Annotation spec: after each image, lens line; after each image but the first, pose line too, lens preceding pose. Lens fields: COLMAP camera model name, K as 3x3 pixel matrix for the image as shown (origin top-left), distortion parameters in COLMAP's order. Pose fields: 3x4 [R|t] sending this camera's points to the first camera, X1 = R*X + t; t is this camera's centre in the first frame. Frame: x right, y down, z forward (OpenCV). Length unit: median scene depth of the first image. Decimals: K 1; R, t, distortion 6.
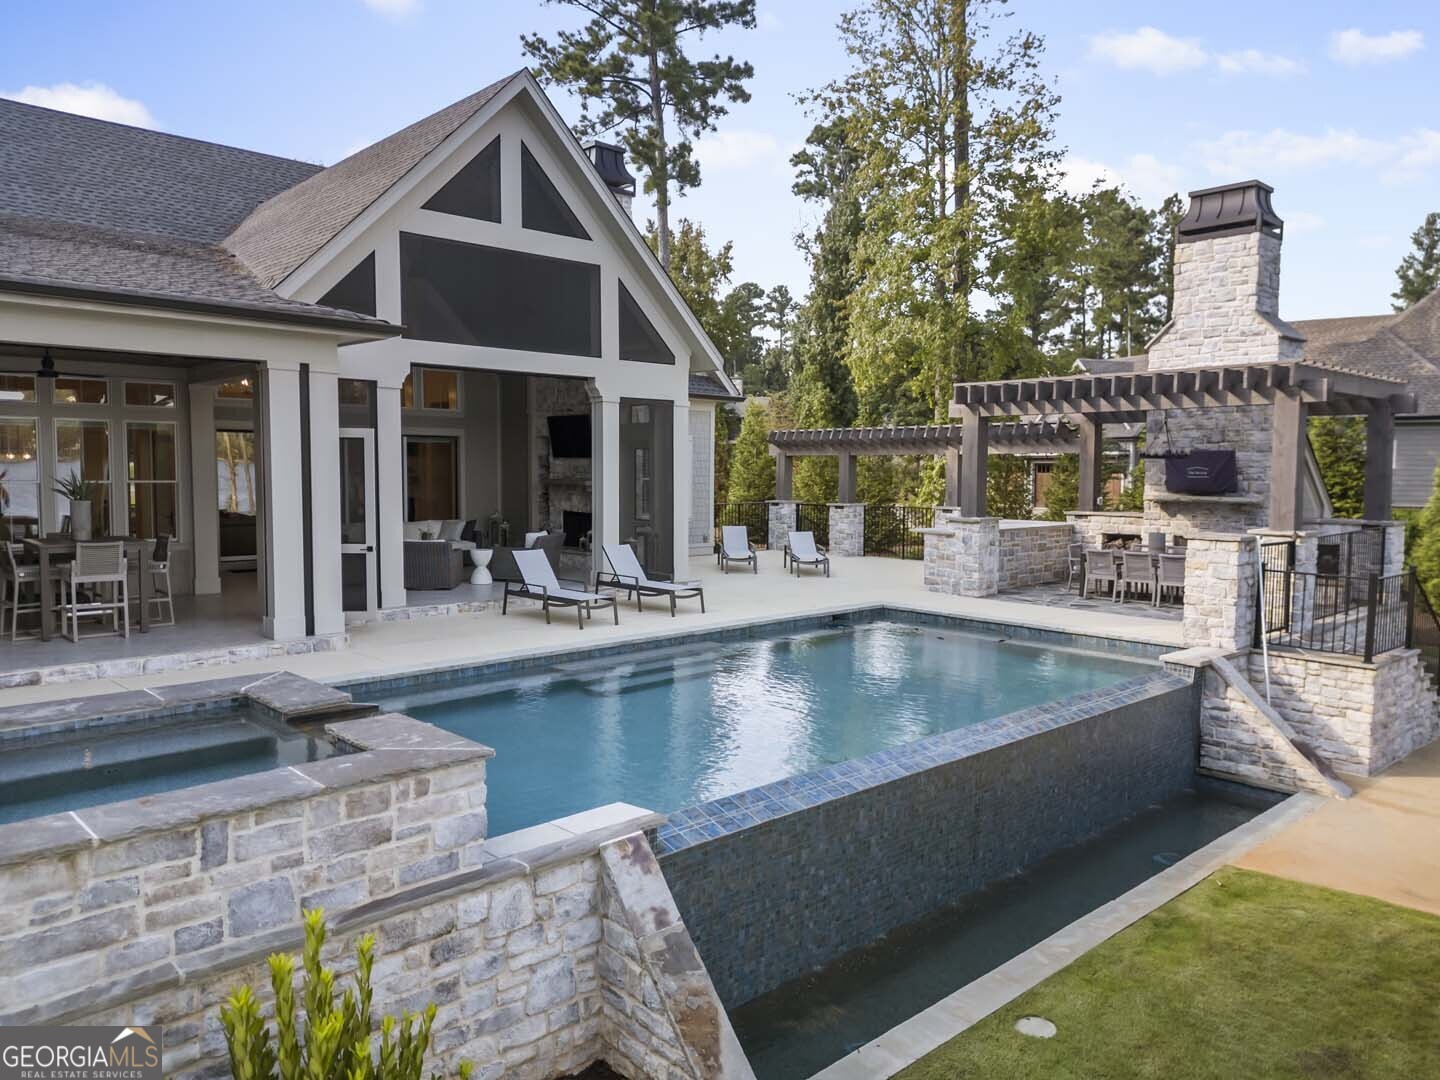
lens RADIAL K [[1026.0, 0, 720.0], [0, 1026.0, 540.0], [0, 0, 1]] dist [0.062222, -0.055711]
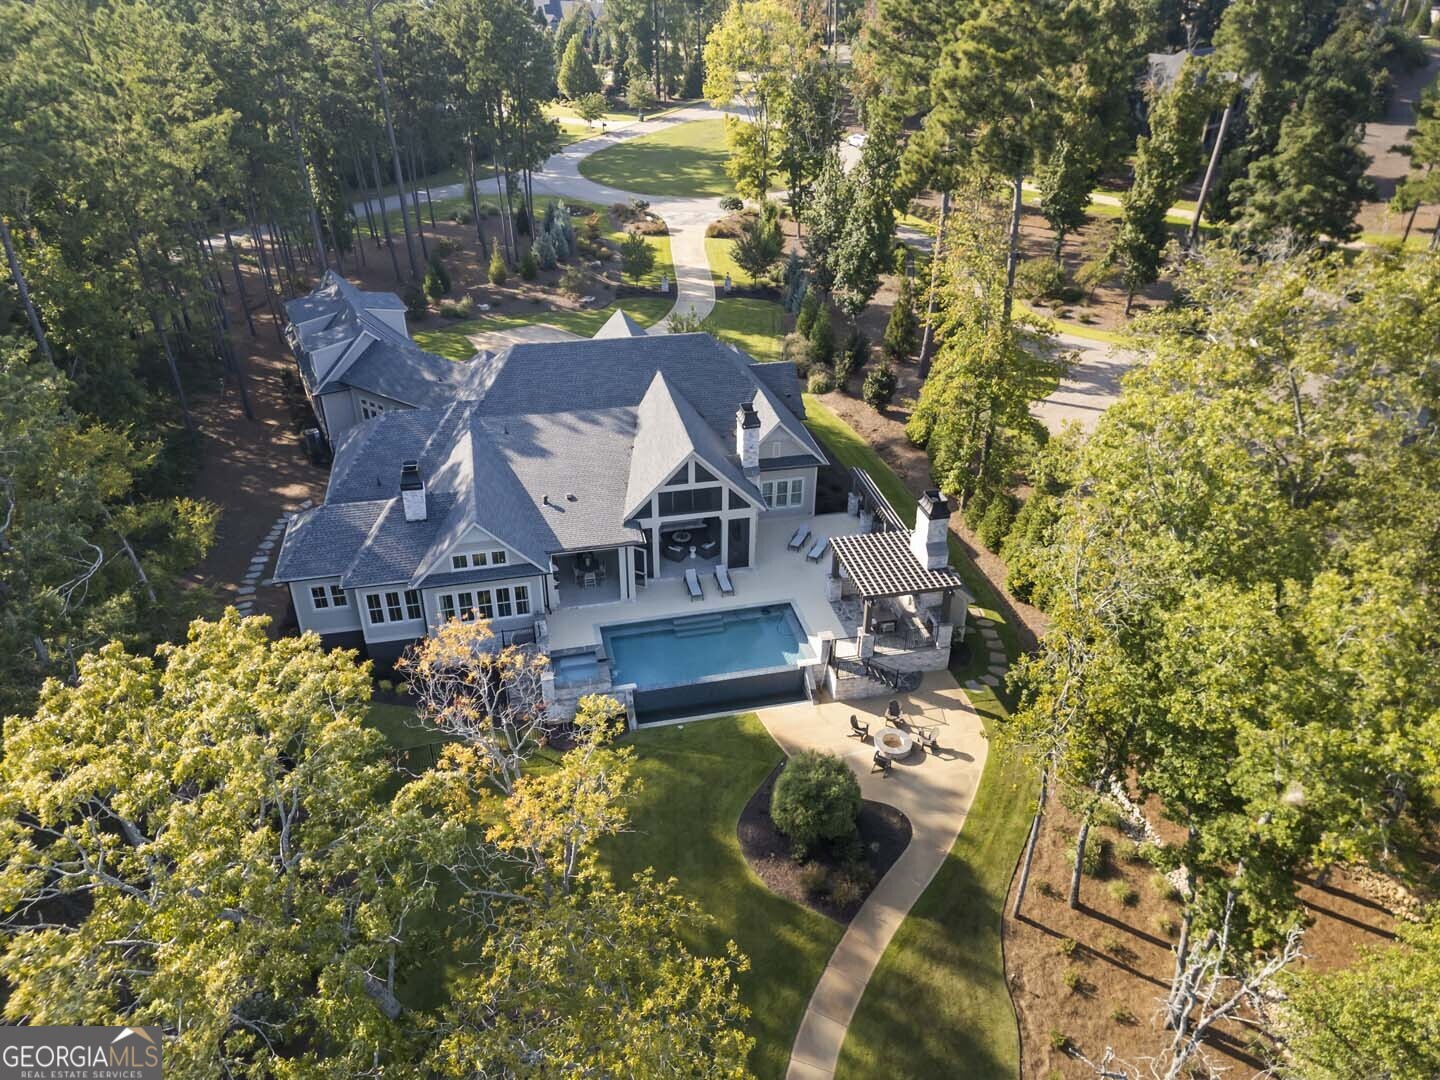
lens RADIAL K [[1012.6, 0, 720.0], [0, 1012.6, 540.0], [0, 0, 1]] dist [0.085052, -0.000383]
pose [[0.862366, 0.261118, -0.433754, 1.430588], [-0.035866, 0.886093, 0.462117, -1.741295], [0.505014, -0.382957, 0.773502, -1.685680]]
